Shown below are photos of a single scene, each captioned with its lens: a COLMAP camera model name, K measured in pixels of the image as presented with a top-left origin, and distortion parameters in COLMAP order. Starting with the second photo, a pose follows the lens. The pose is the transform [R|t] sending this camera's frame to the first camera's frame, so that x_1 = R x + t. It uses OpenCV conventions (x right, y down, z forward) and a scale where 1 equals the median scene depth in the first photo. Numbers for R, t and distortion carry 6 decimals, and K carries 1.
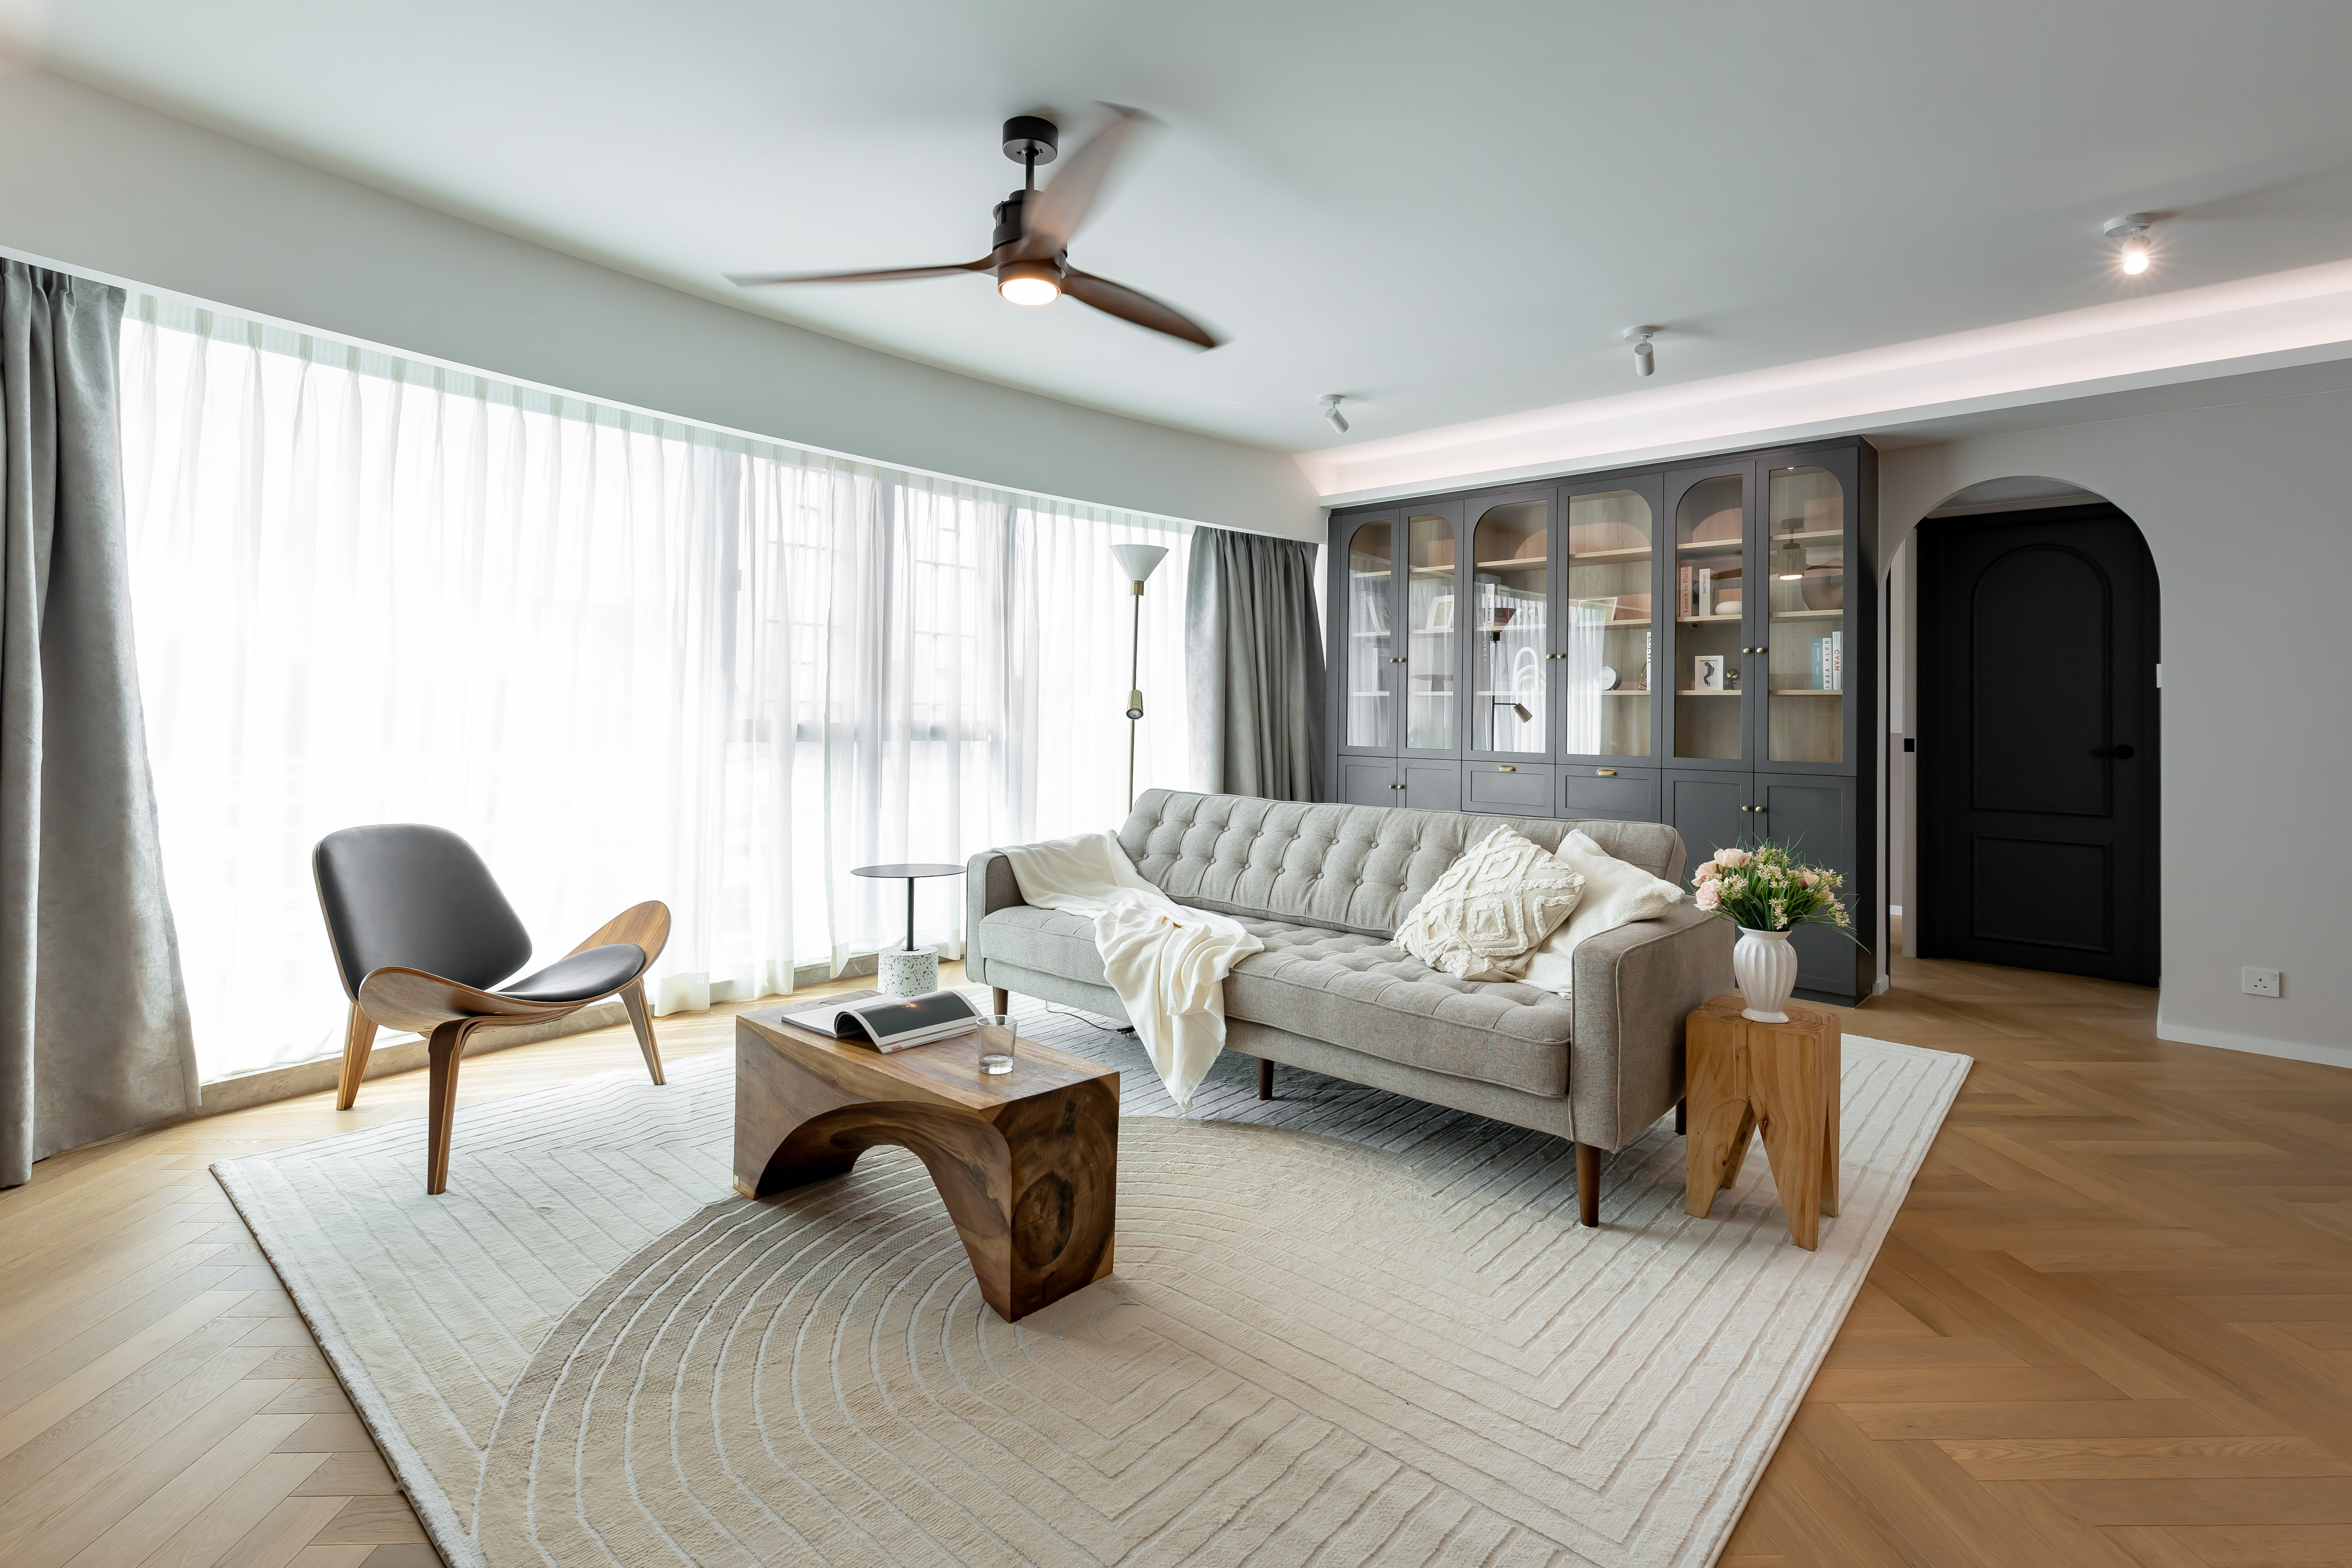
lens RADIAL K [[1091.5, 0, 1160.4], [0, 1091.5, 716.8], [0, 0, 1]] dist [0.002124, 0.000239]
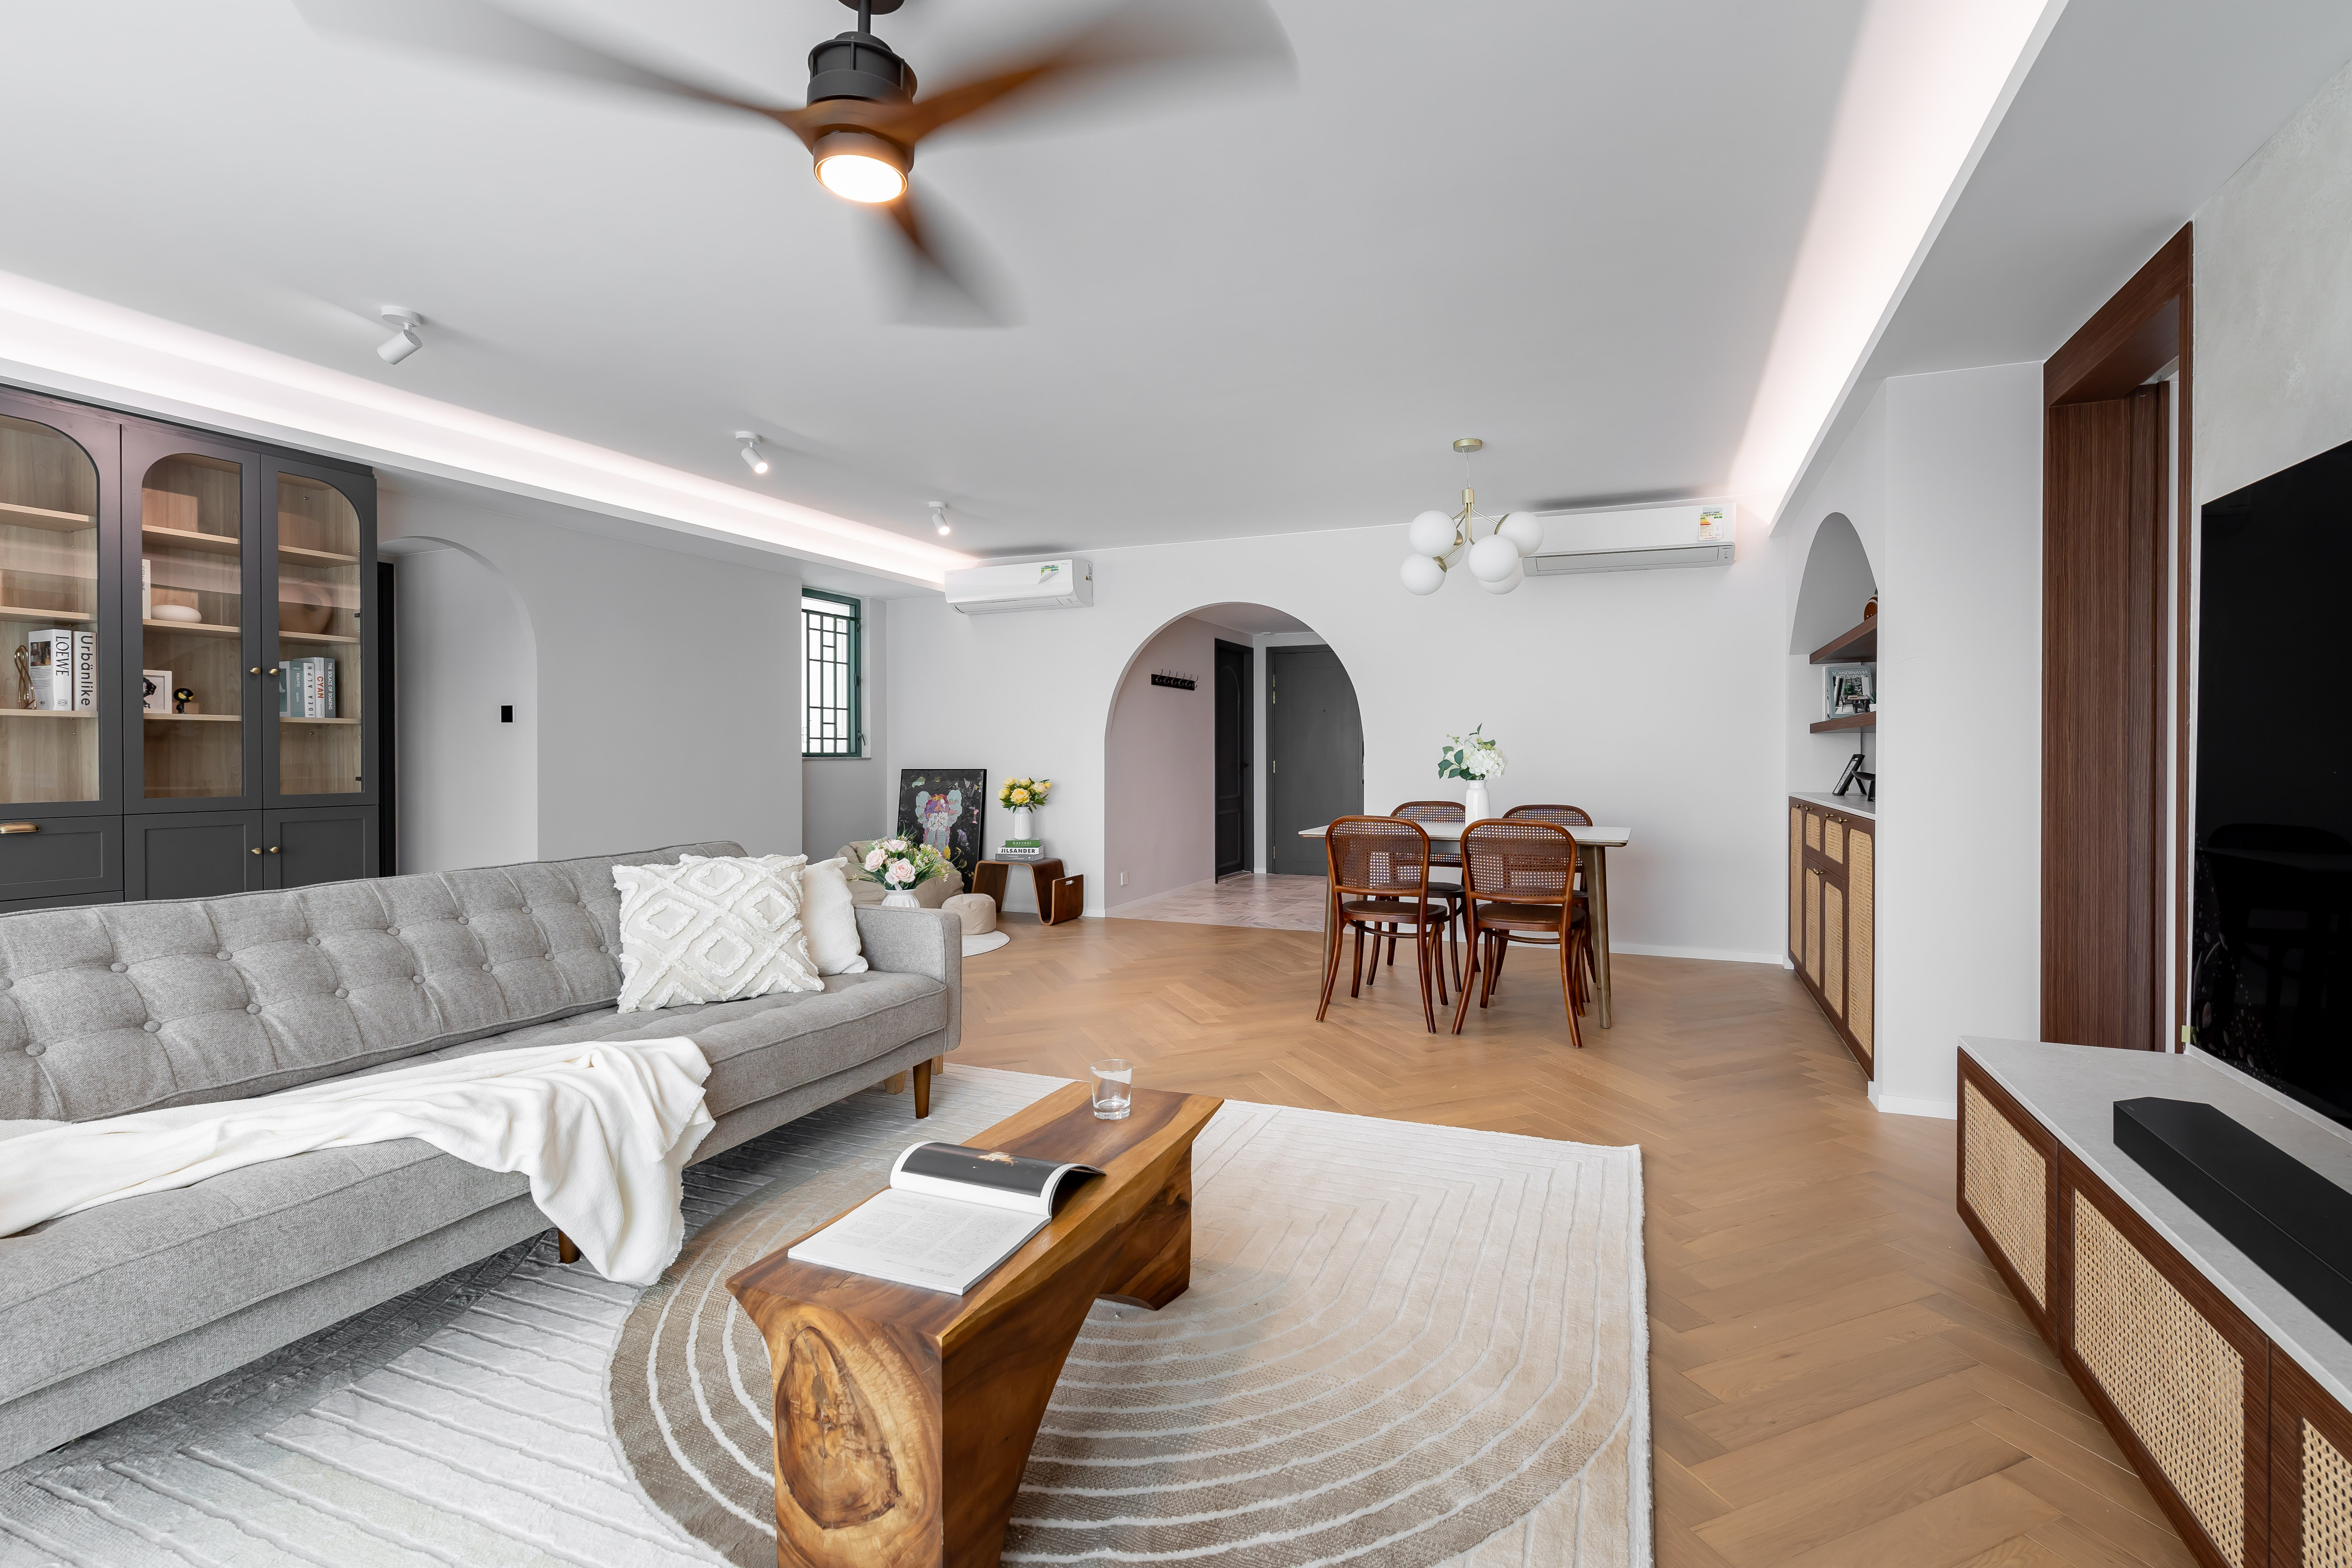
lens RADIAL K [[1008.7, 0, 1175.8], [0, 1008.7, 761.0], [0, 0, 1]] dist [0.001317, 0.000014]
pose [[-0.305172, -0.020576, 0.952075, -0.446337], [-0.003096, 0.999783, 0.020615, -0.006895], [-0.952292, 0.003343, -0.305169, 0.527945]]
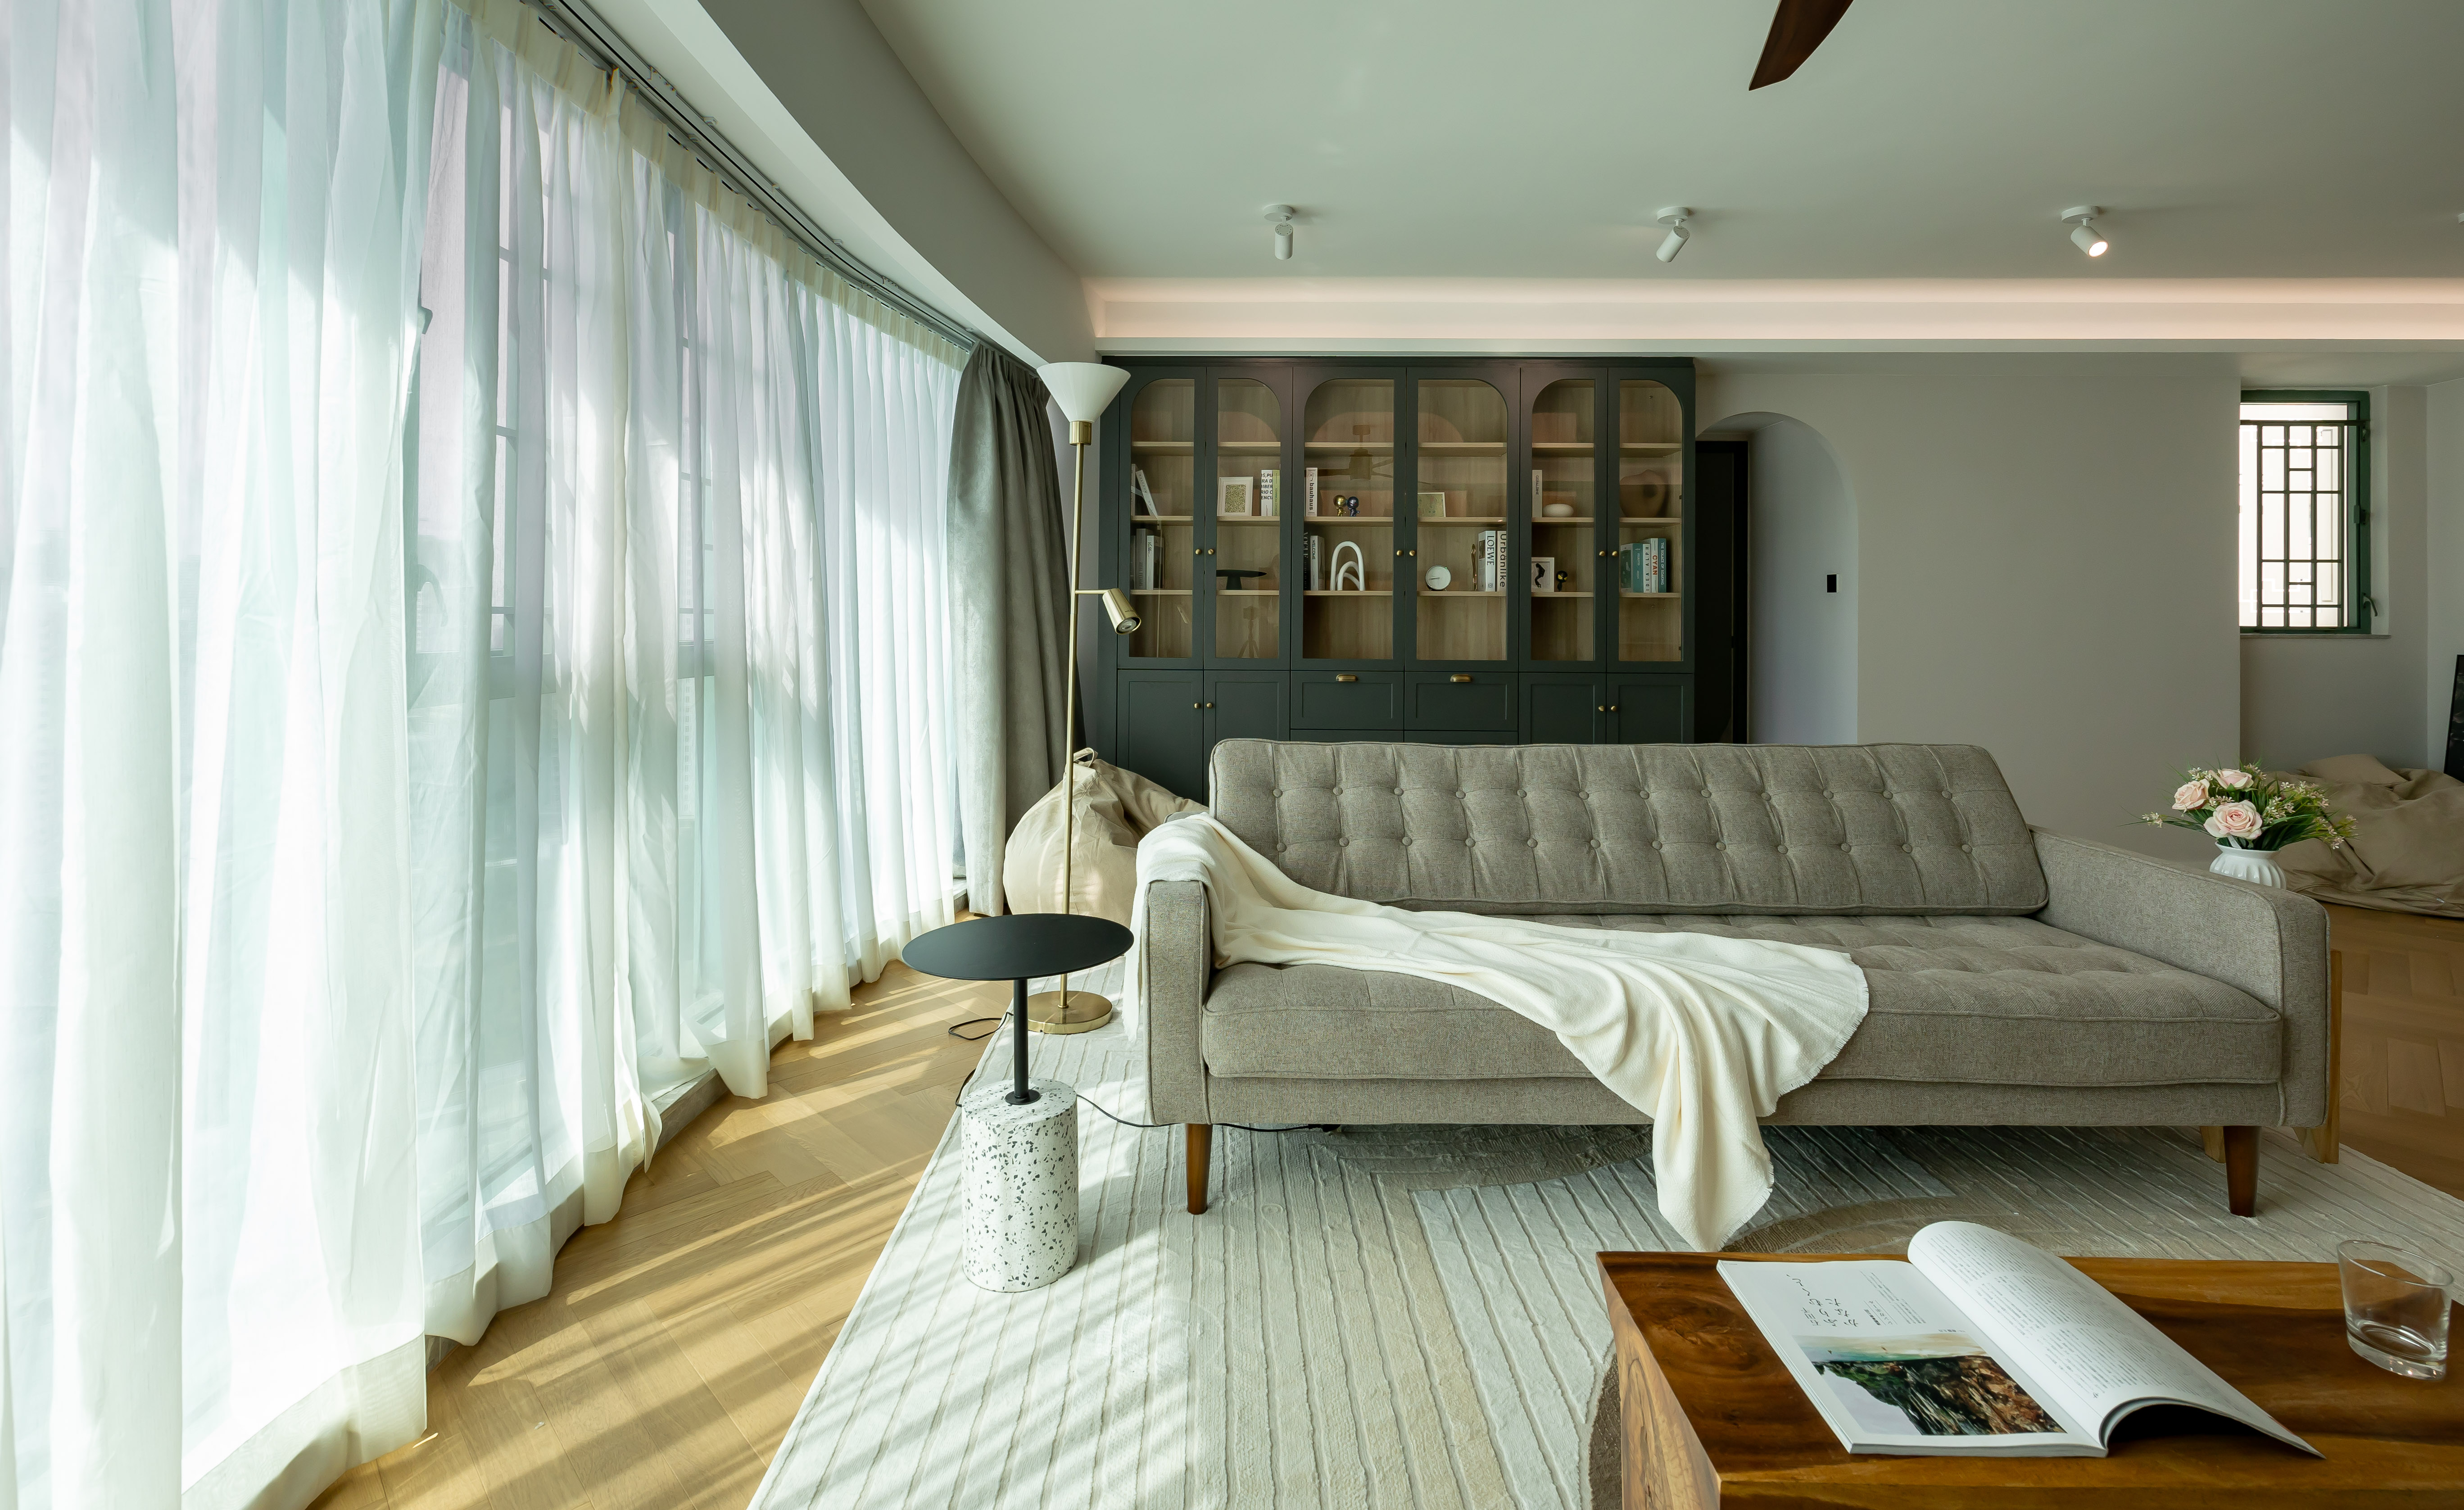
lens RADIAL K [[1113.1, 0, 1244.2], [0, 1113.1, 610.8], [0, 0, 1]] dist [0.009073, -0.000631]
pose [[0.738245, -0.006216, 0.674504, -0.402425], [0.004666, 0.999981, 0.004110, -0.012369], [-0.674517, 0.000113, 0.738260, 0.443161]]
